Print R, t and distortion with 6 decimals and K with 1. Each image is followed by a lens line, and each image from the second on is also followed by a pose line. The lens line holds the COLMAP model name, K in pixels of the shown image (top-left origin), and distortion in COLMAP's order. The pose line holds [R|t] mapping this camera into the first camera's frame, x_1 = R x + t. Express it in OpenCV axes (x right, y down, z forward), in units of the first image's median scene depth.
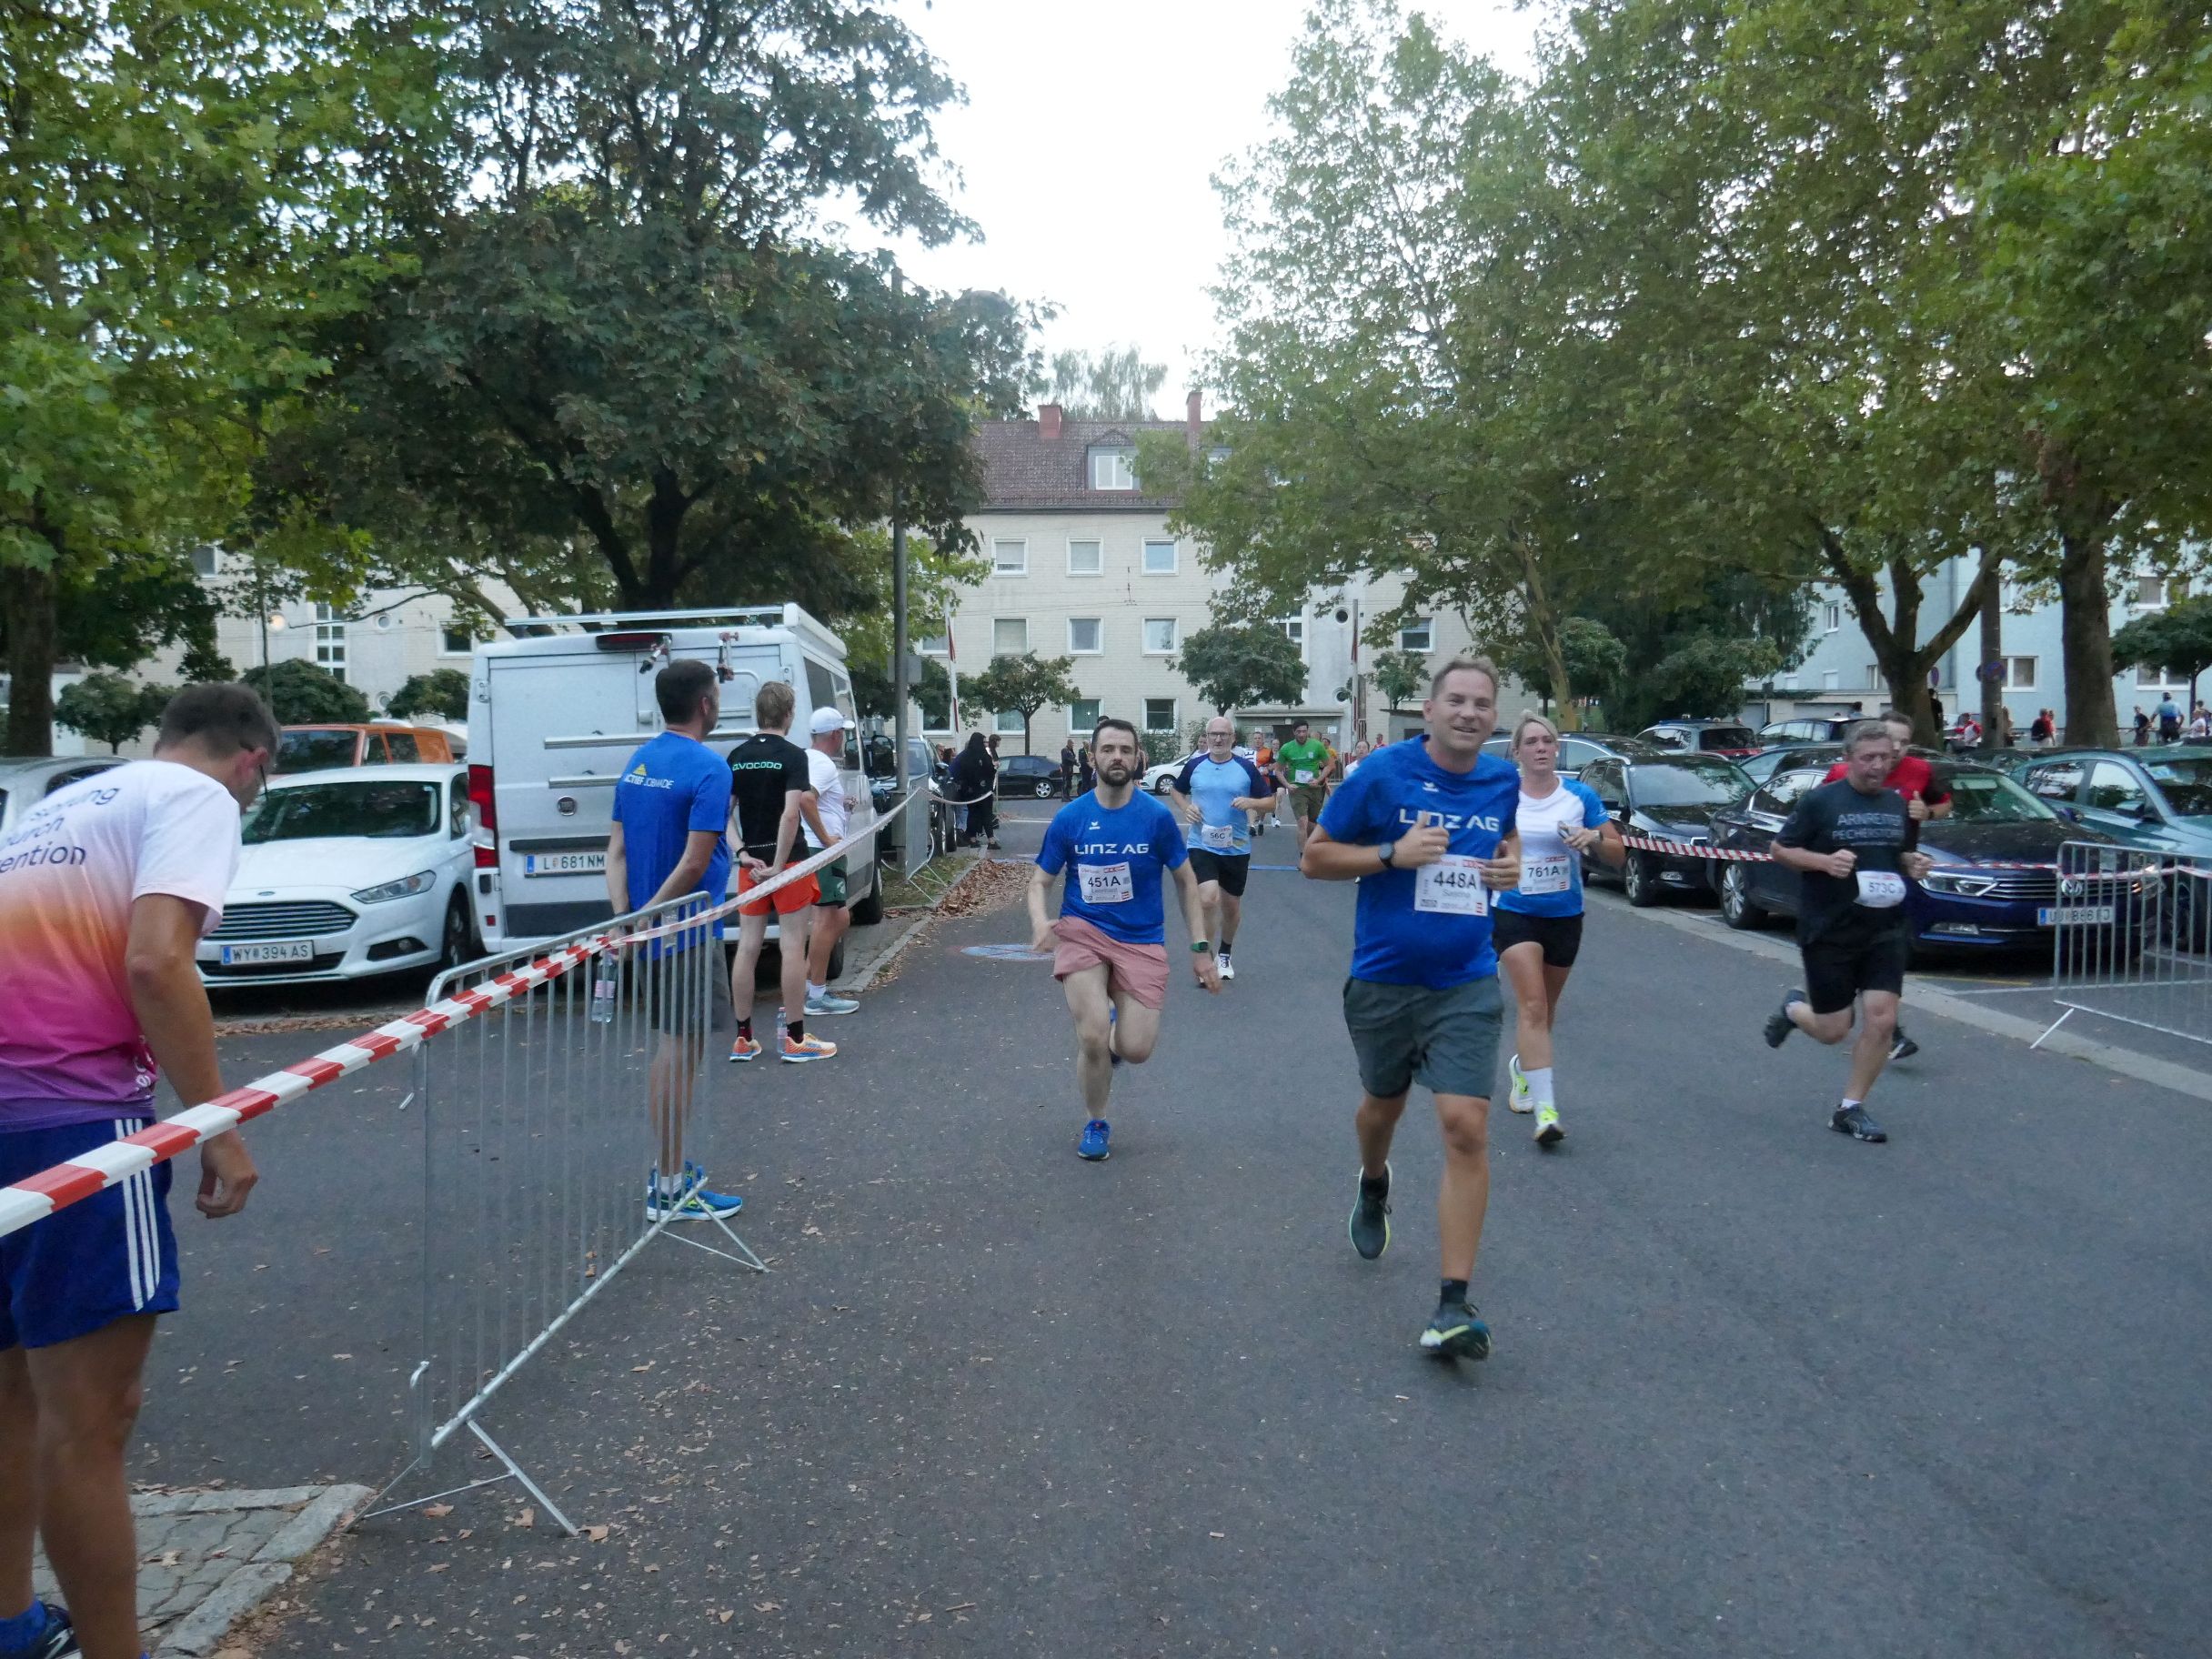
lens RADIAL K [[1840.6, 0, 1104.0], [0, 1840.6, 826.8], [0, 0, 1]] dist [-0.026110, 0.010381]
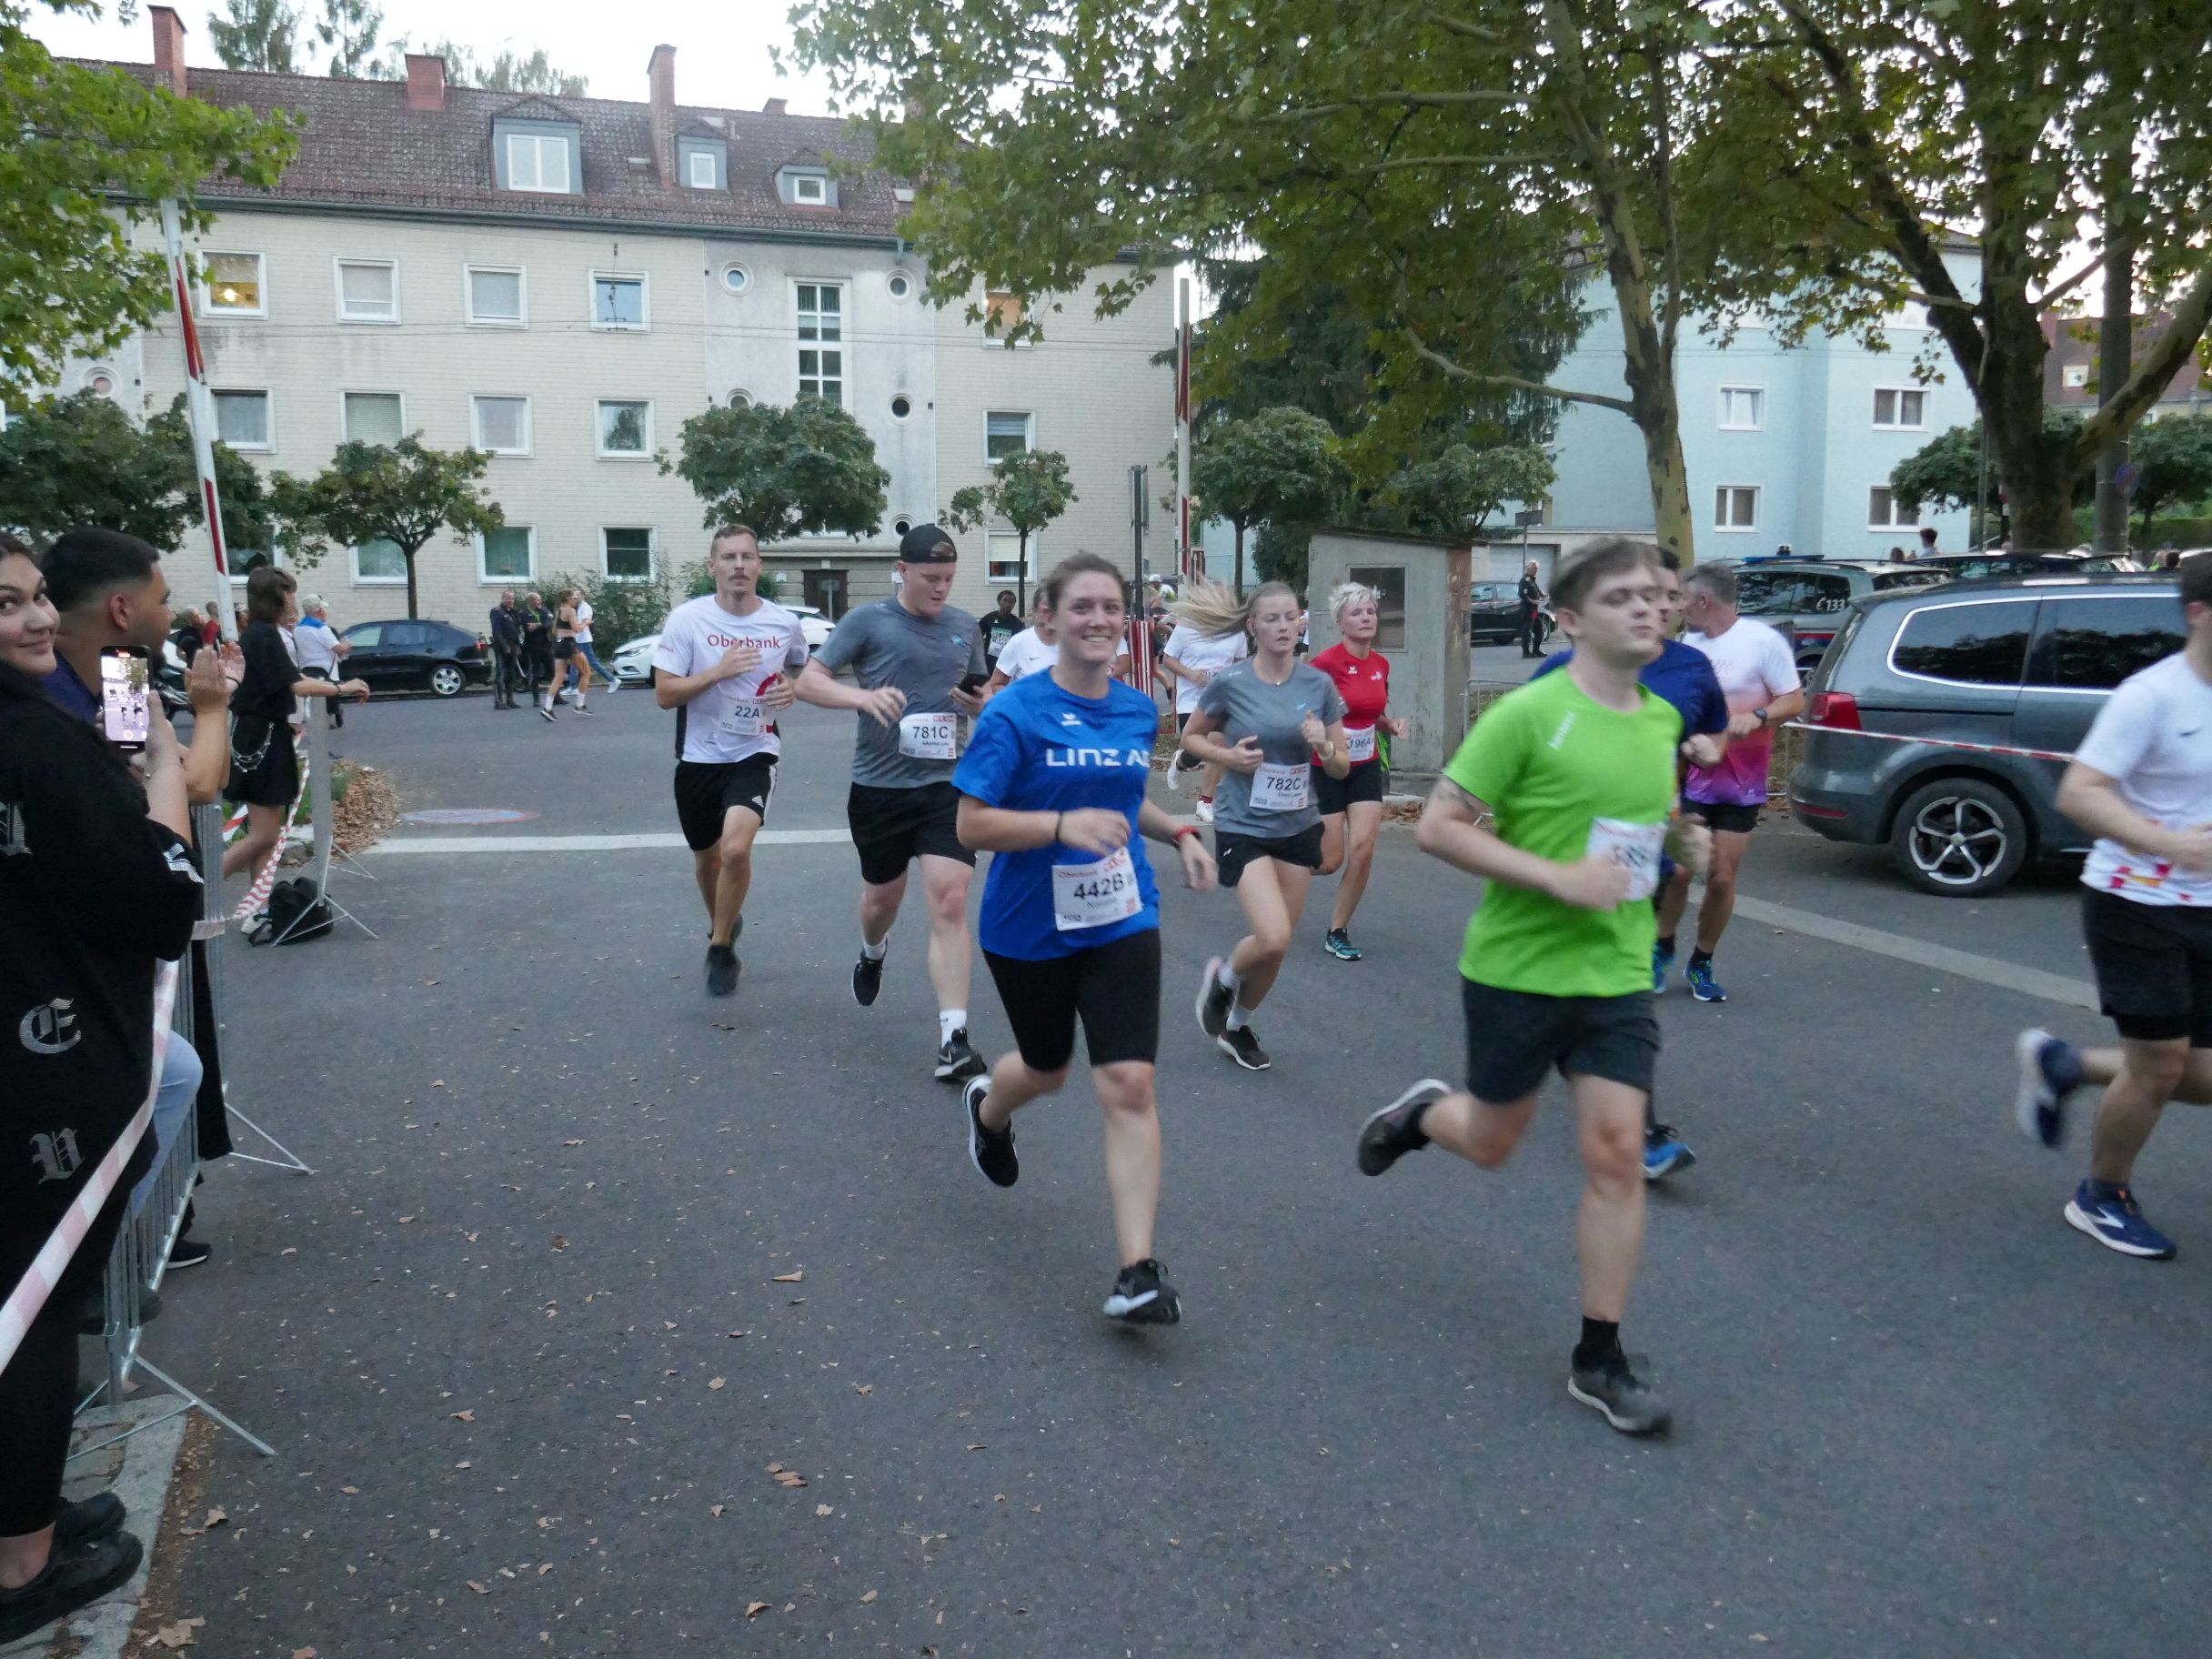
lens RADIAL K [[1840.6, 0, 1114.4], [0, 1840.6, 833.7], [0, 0, 1]] dist [-0.026110, 0.010381]
pose [[0.947267, -0.039974, 0.317942, -0.018241], [0.013361, 0.996253, 0.085449, -0.017471], [-0.320166, -0.076695, 0.944252, 0.370018]]
